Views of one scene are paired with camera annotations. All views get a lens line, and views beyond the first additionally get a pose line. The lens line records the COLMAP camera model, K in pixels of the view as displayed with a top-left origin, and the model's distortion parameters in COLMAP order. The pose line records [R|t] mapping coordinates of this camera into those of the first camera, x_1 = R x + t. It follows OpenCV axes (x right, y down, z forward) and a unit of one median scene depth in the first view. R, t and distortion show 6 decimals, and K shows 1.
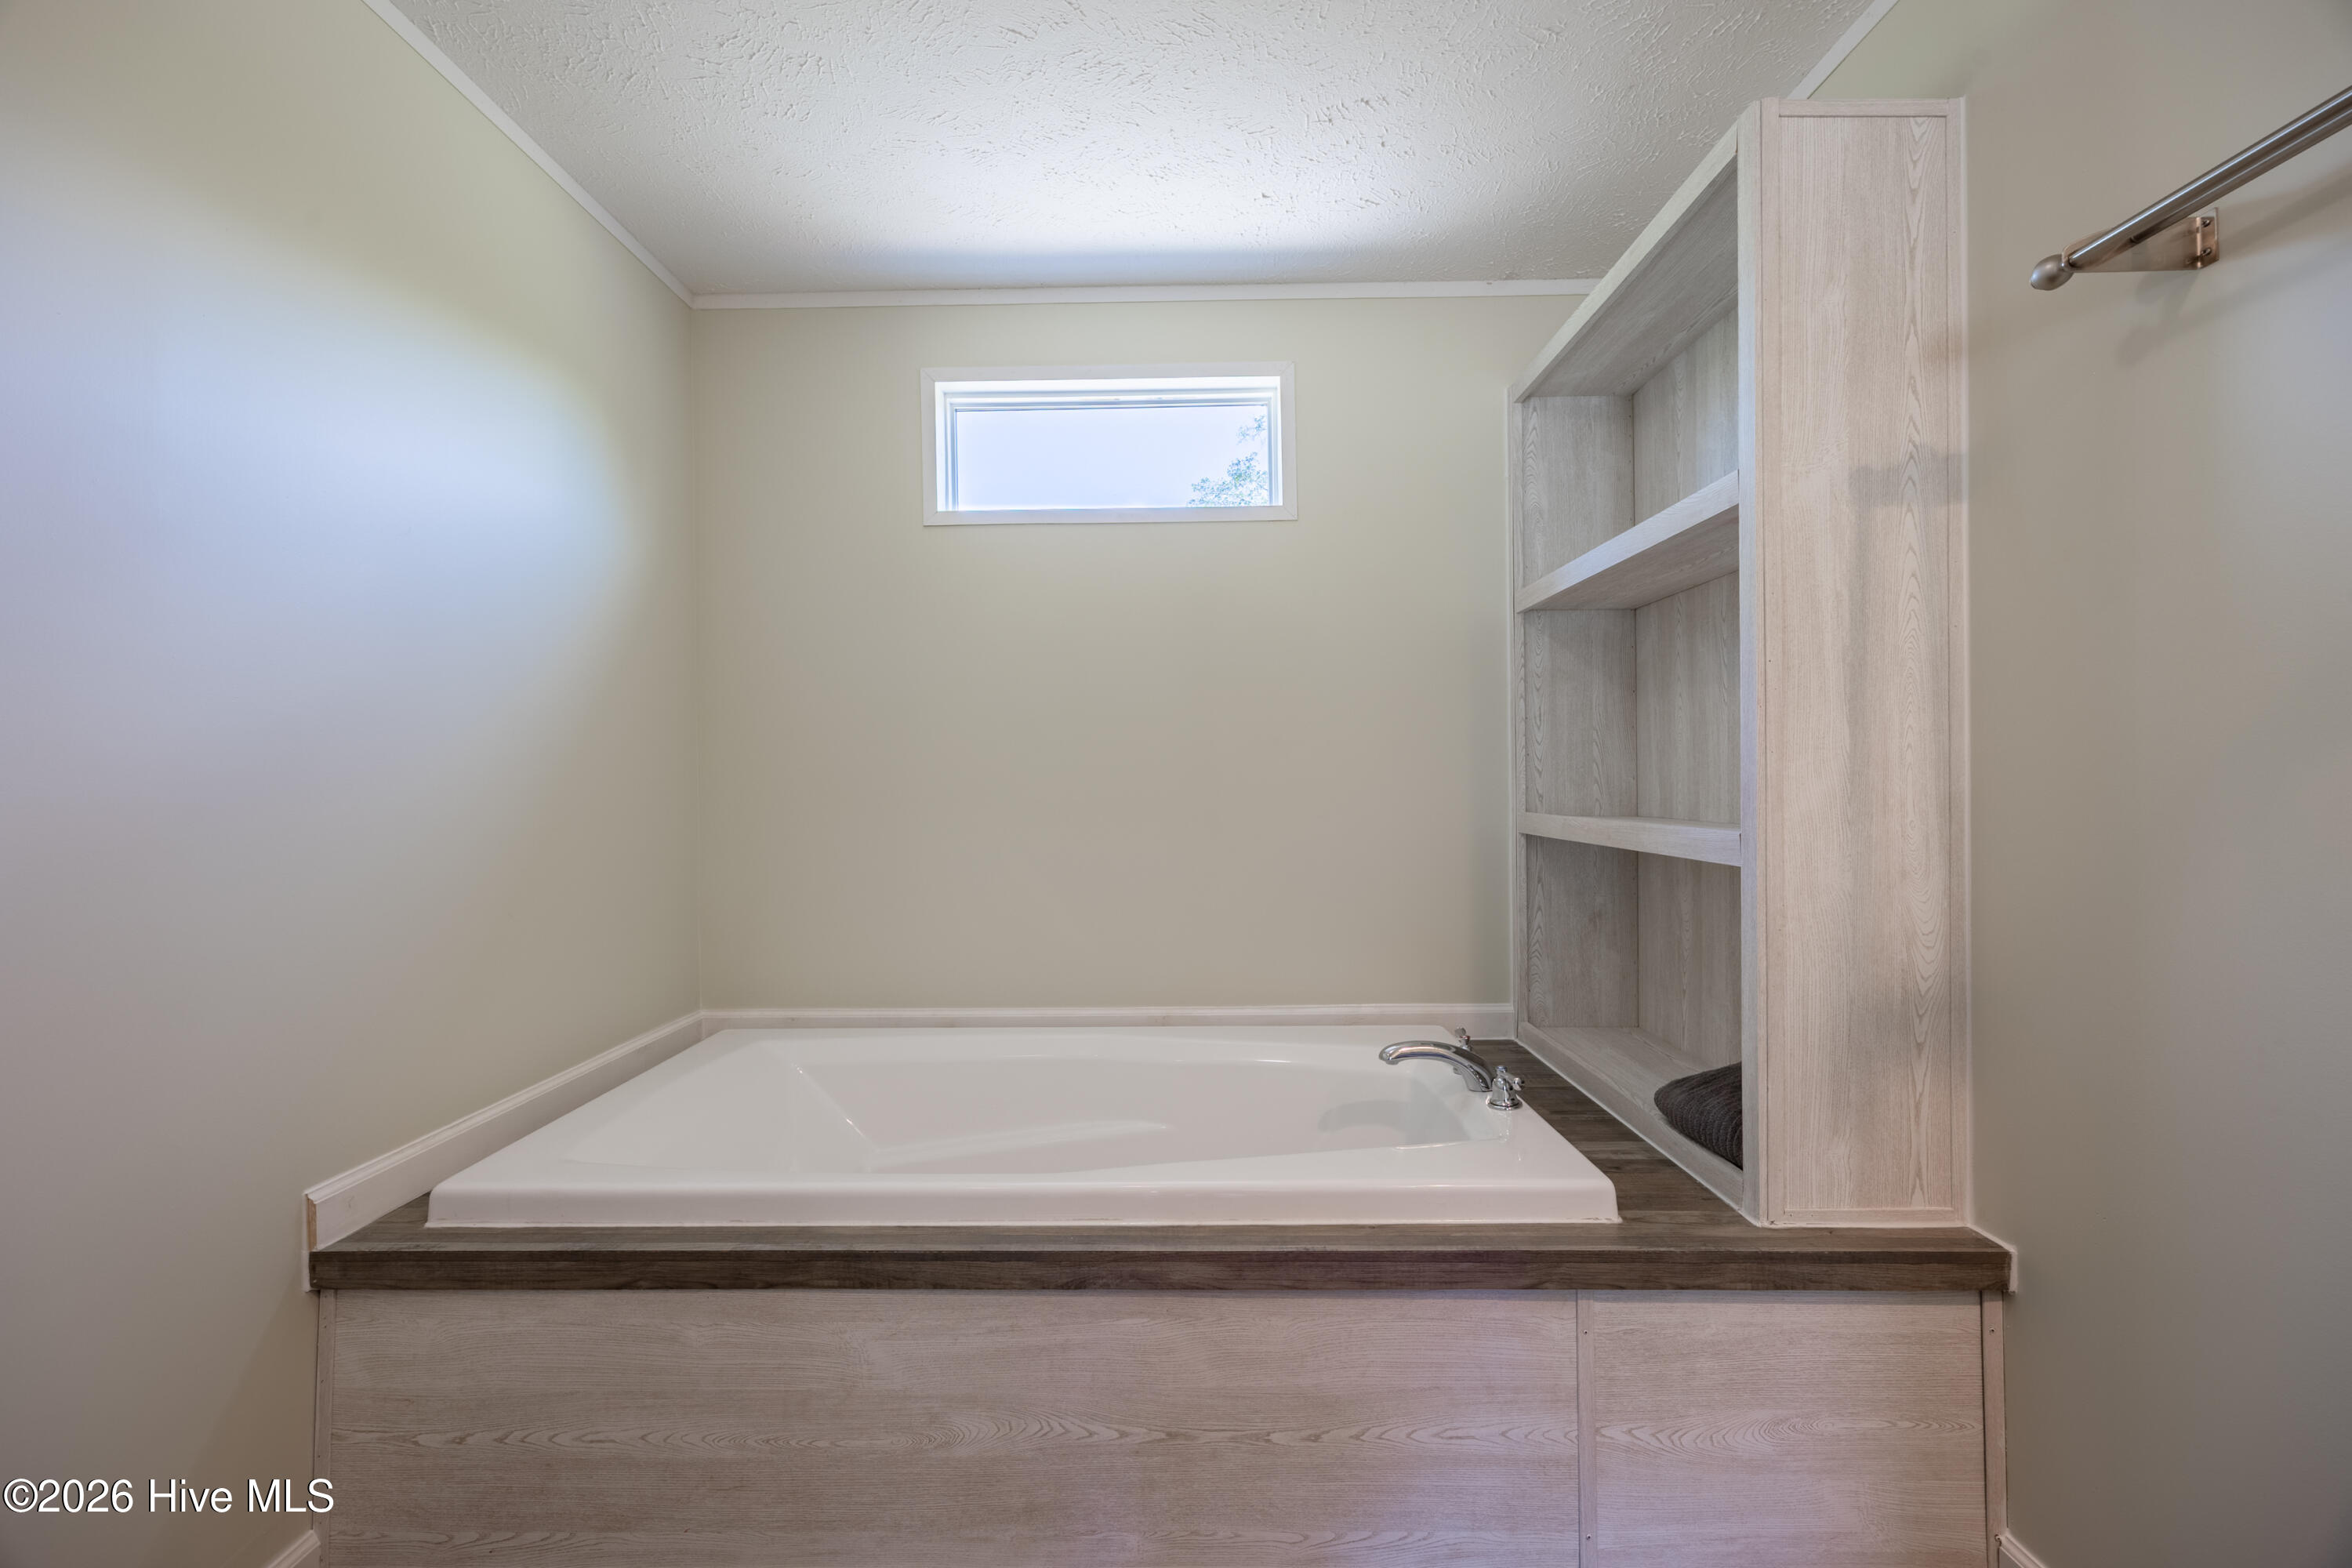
lens RADIAL K [[917.8, 0, 1171.7], [0, 917.8, 782.0], [0, 0, 1]] dist [-0.002112, 0.000209]
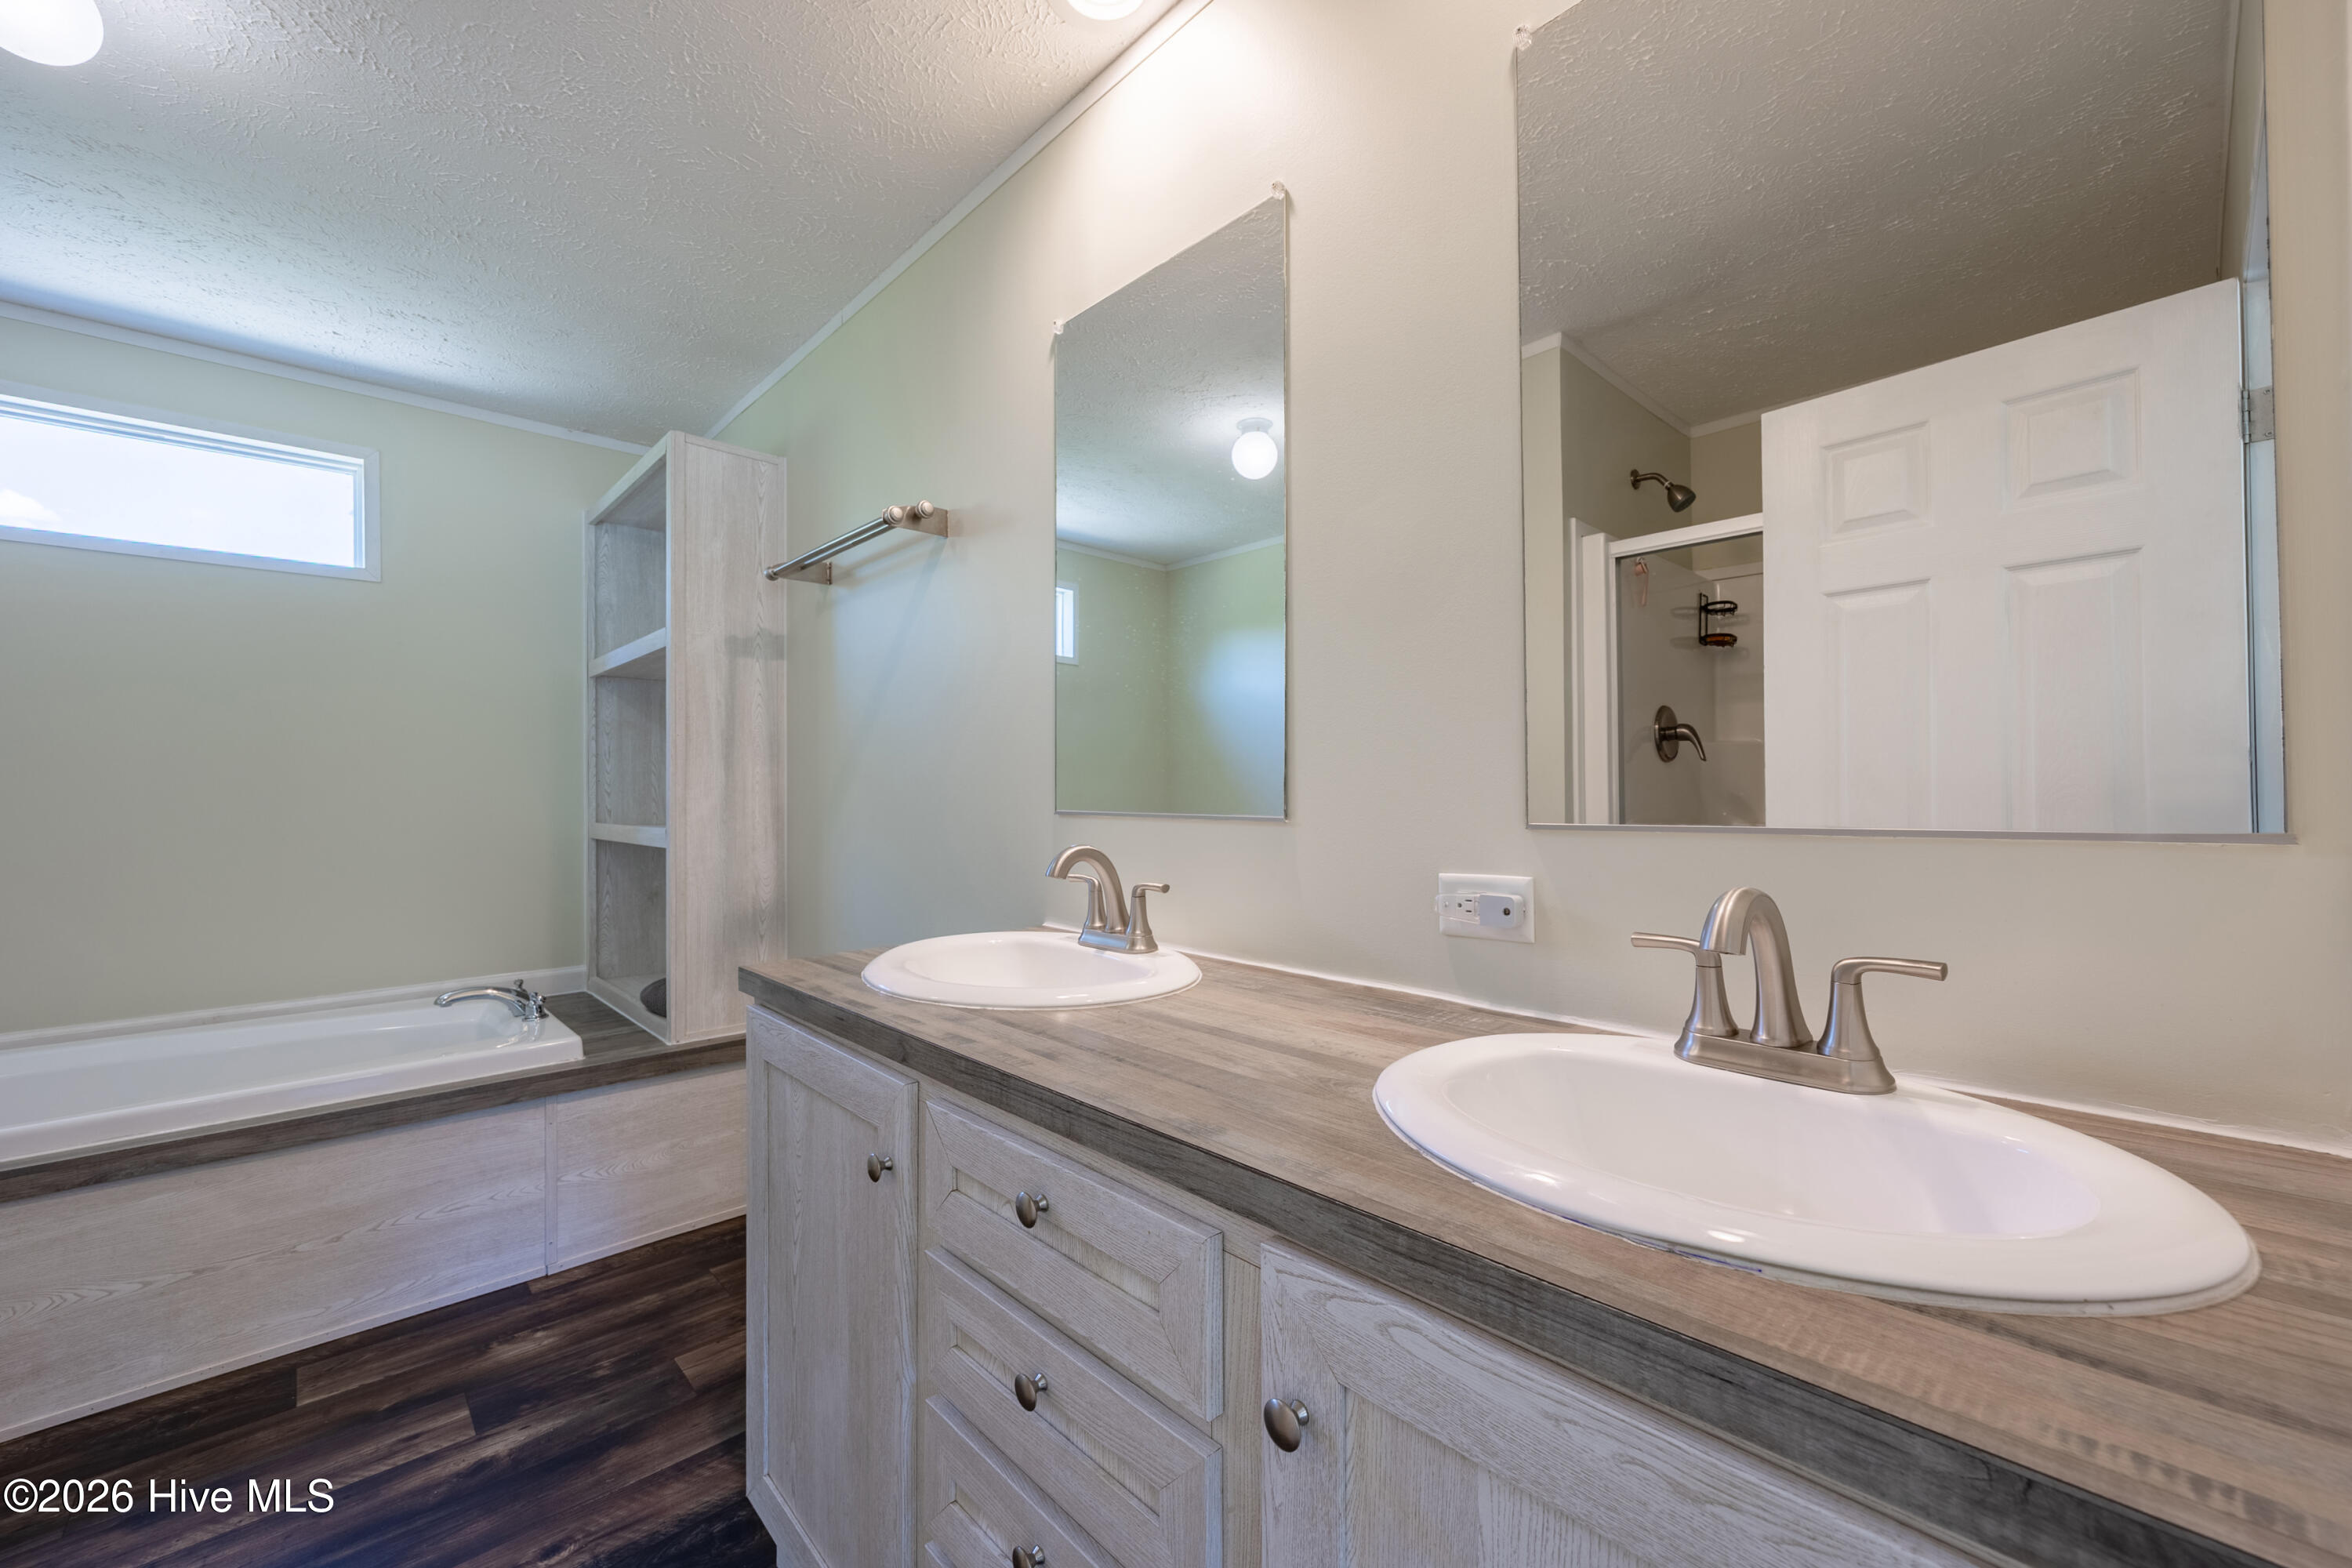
lens RADIAL K [[917.8, 0, 1171.7], [0, 917.8, 782.0], [0, 0, 1]] dist [-0.002112, 0.000209]
pose [[0.716931, 0.010281, 0.697068, 0.080130], [0.002606, 0.999845, -0.017428, -0.003509], [-0.697139, 0.014311, 0.716793, -1.004441]]
